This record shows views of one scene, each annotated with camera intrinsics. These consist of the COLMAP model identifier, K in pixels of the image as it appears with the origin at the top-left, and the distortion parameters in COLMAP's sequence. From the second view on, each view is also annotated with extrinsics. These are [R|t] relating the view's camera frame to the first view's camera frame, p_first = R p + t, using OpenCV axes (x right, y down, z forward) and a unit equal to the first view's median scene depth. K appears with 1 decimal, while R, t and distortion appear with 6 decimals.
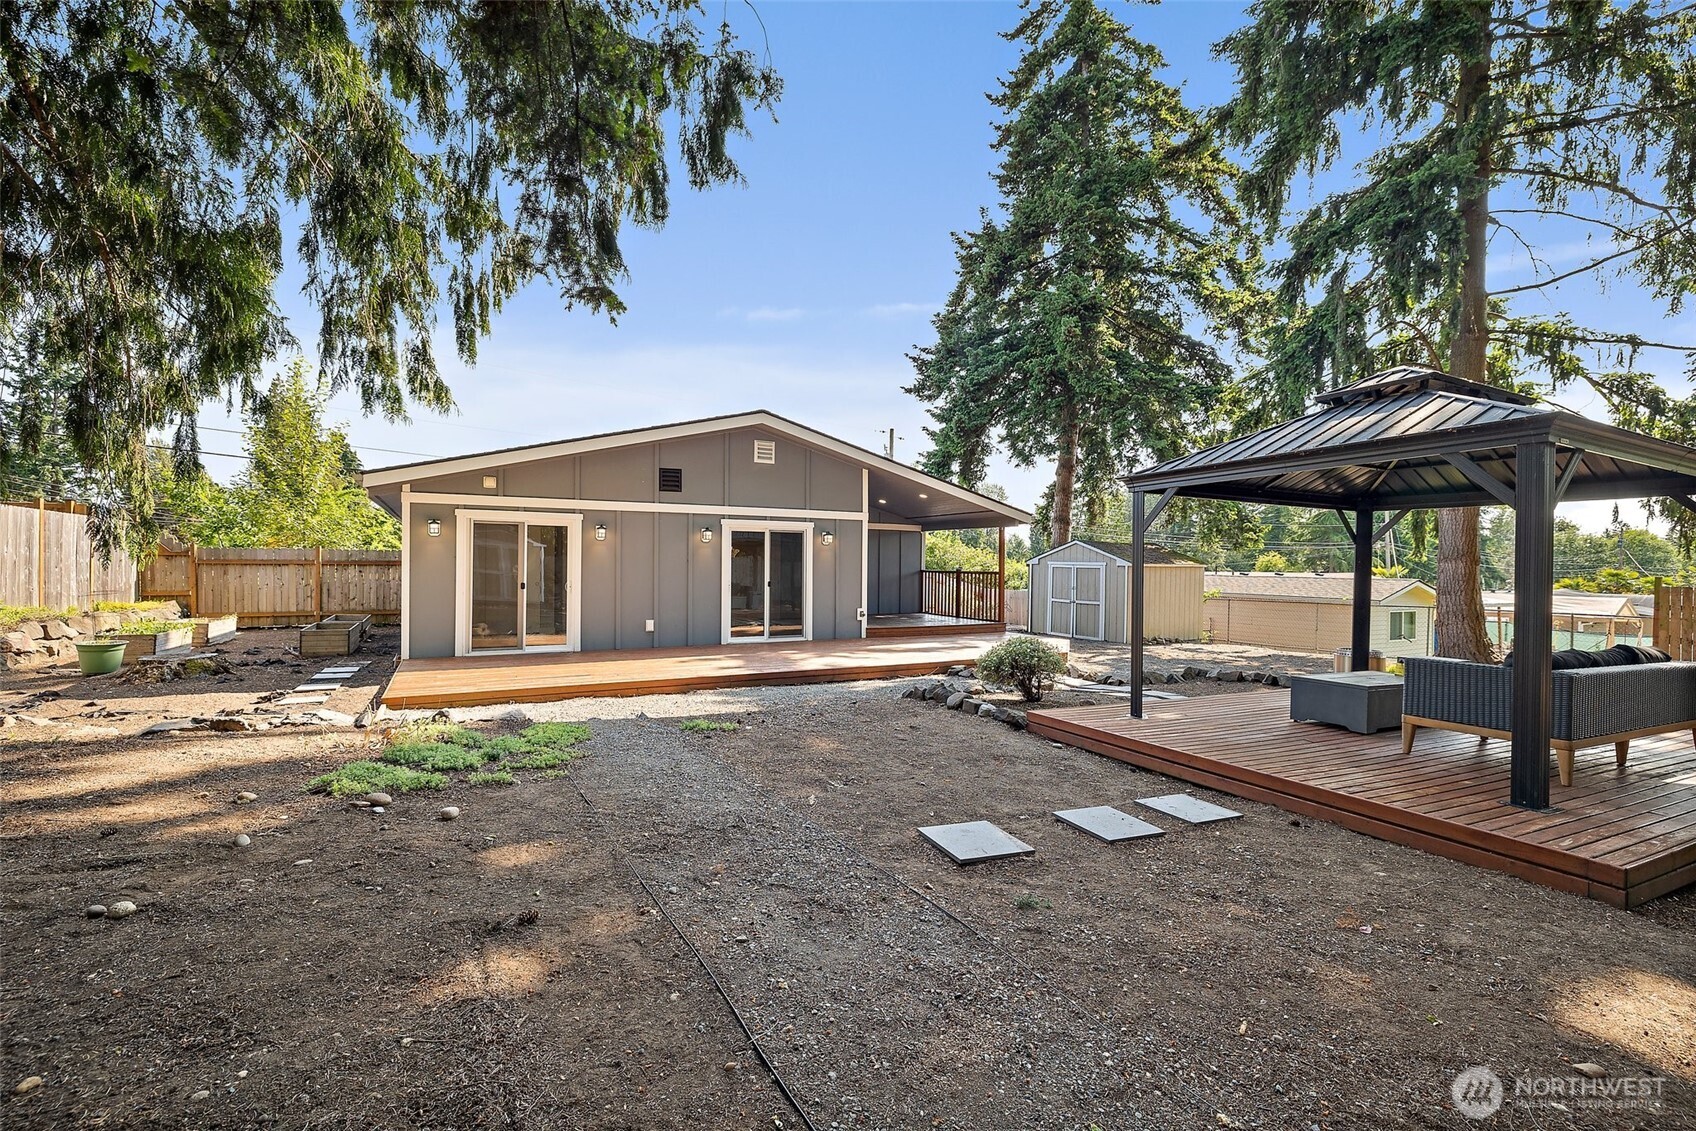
lens RADIAL K [[714.9, 0, 846.0], [0, 714.9, 569.3], [0, 0, 1]] dist [-0.000913, -0.000190]
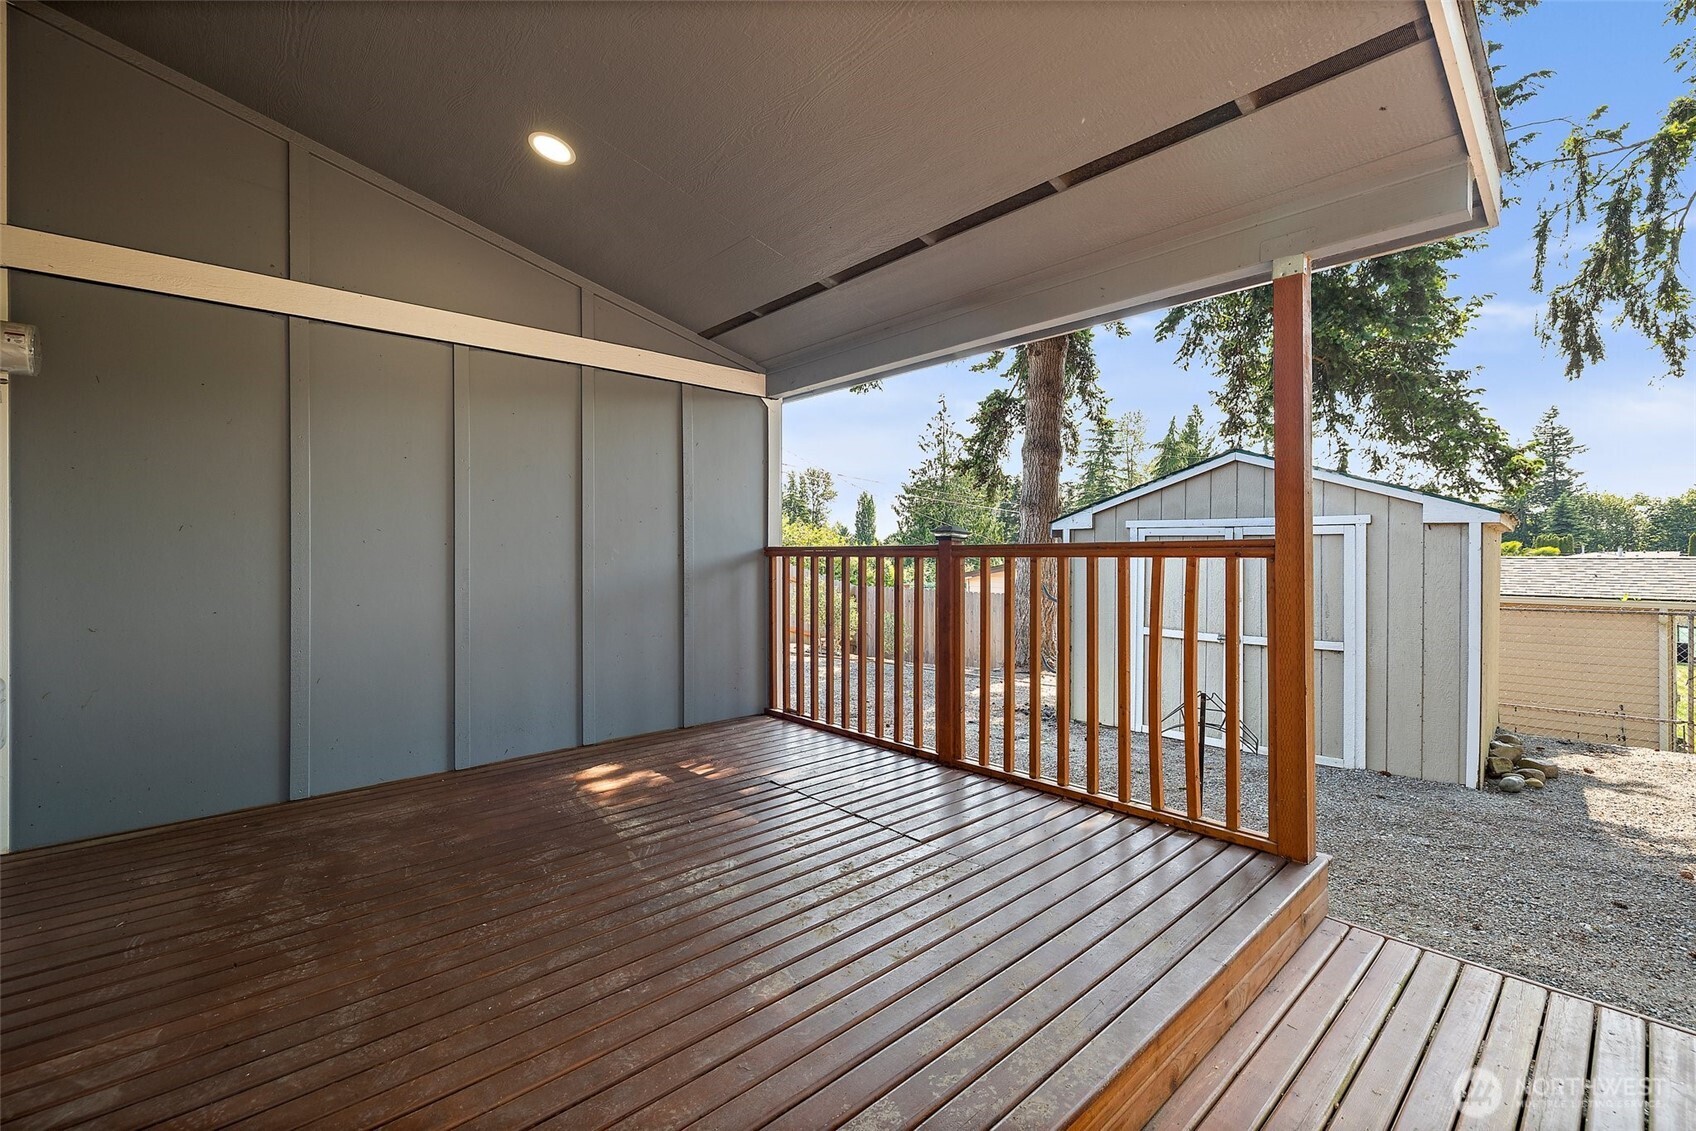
lens RADIAL K [[720.0, 0, 852.7], [0, 720.0, 565.9], [0, 0, 1]] dist [0.000068, -0.000013]
pose [[0.968912, -0.015558, 0.246915, 0.071665], [0.013132, 0.999848, 0.011468, 0.005221], [-0.247055, -0.007869, 0.968969, 0.746898]]
